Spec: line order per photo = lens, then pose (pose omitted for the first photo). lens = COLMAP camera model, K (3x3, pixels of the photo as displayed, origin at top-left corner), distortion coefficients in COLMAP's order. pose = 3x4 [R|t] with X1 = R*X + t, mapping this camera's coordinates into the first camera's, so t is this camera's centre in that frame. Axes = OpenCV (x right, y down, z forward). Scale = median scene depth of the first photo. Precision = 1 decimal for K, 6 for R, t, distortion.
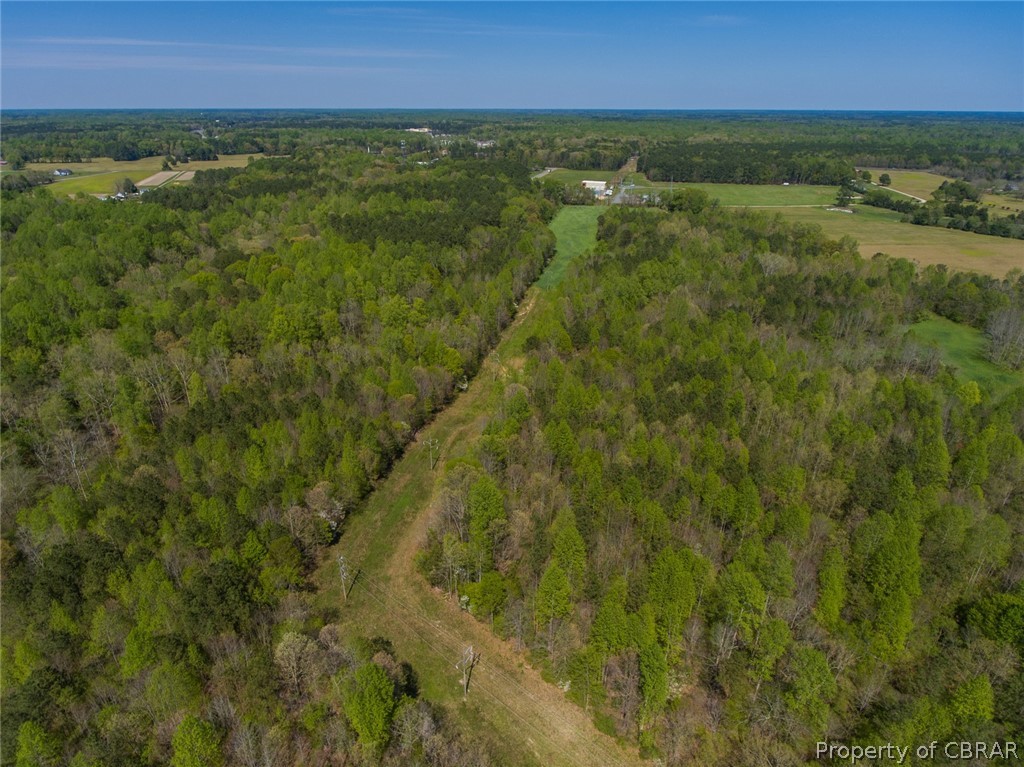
lens RADIAL K [[612.5, 0, 498.6], [0, 612.5, 389.7], [0, 0, 1]] dist [-0.003716, -0.000981]
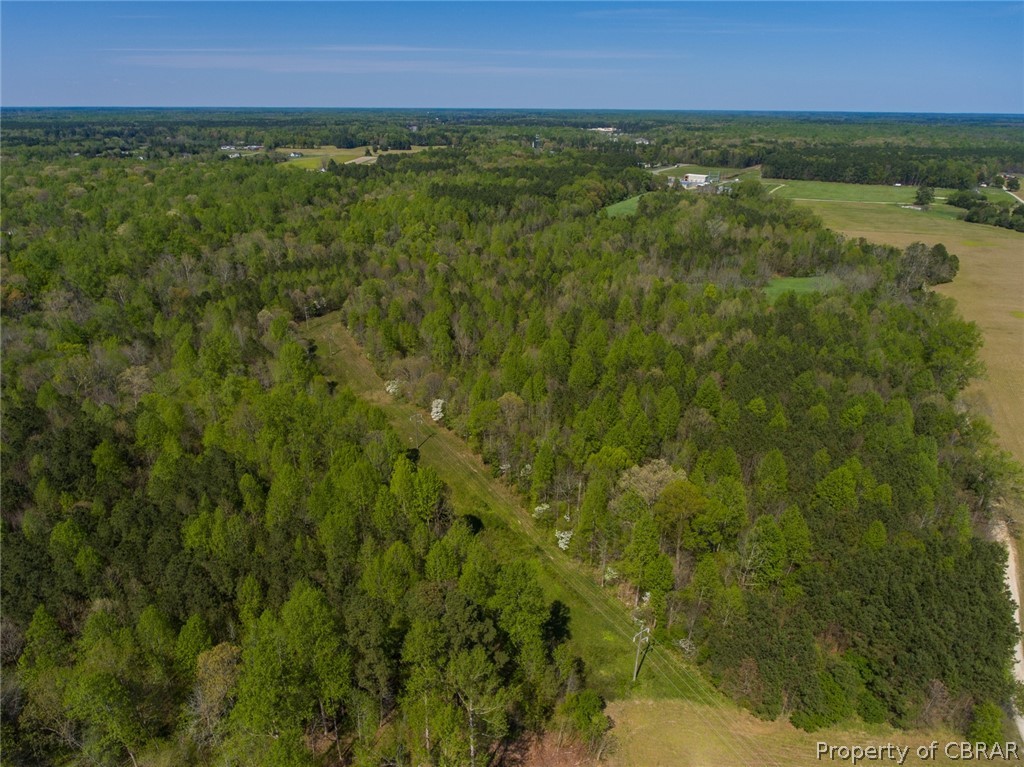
lens RADIAL K [[612.5, 0, 498.6], [0, 612.5, 389.7], [0, 0, 1]] dist [-0.003716, -0.000981]
pose [[0.946873, 0.138883, -0.290073, 0.196464], [-0.139182, 0.990071, 0.019708, 0.077520], [0.289930, 0.021712, 0.956801, -0.165878]]
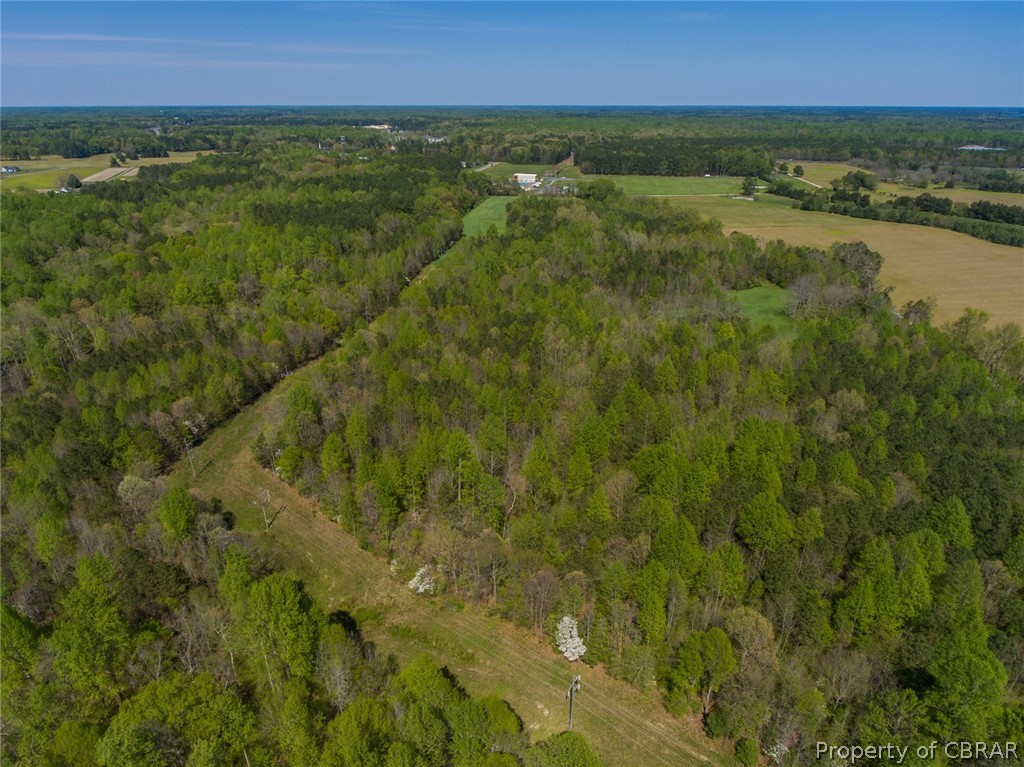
lens RADIAL K [[619.0, 0, 499.3], [0, 619.0, 392.7], [0, 0, 1]] dist [-0.004542, 0.000582]
pose [[0.999182, -0.018877, 0.035777, 0.067295], [0.018709, 0.999812, 0.005028, 0.030606], [-0.035865, -0.004354, 0.999347, -0.066536]]
